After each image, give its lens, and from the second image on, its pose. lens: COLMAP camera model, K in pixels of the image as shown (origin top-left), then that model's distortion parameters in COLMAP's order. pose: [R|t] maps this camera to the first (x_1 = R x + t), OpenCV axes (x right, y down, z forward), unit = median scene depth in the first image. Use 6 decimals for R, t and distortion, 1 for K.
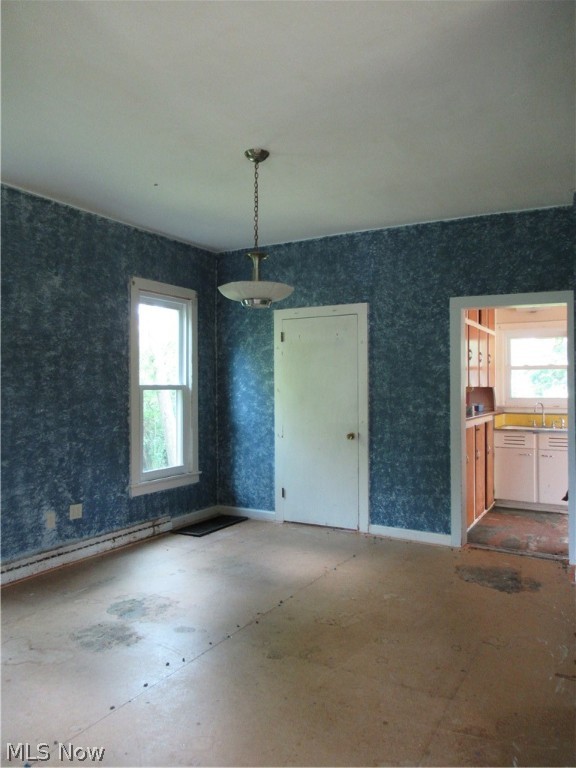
lens RADIAL K [[575.8, 0, 287.8], [0, 575.8, 384.1], [0, 0, 1]] dist [-0.013683, 0.004499]
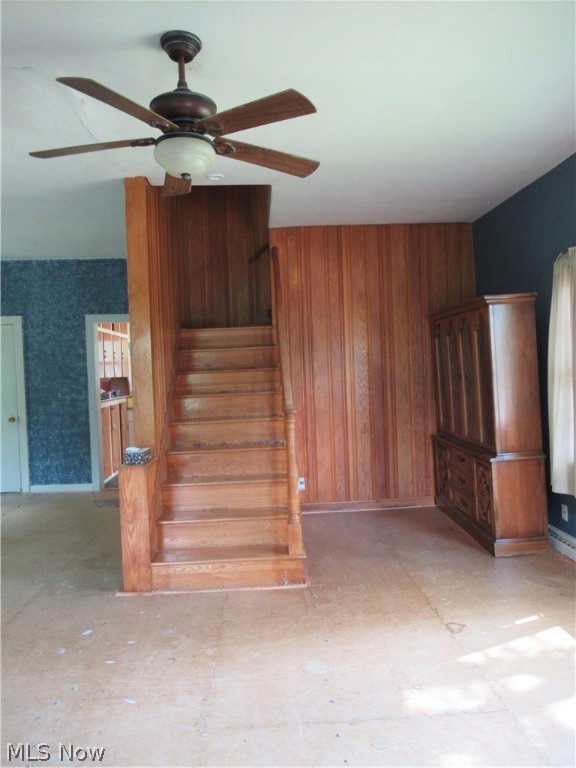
lens RADIAL K [[575.8, 0, 286.2], [0, 575.8, 378.7], [0, 0, 1]] dist [-0.013683, 0.004499]
pose [[0.845749, -0.037106, 0.532289, -0.052374], [0.031696, 0.999311, 0.019302, -0.006110], [-0.532639, 0.000547, 0.846342, -0.423681]]
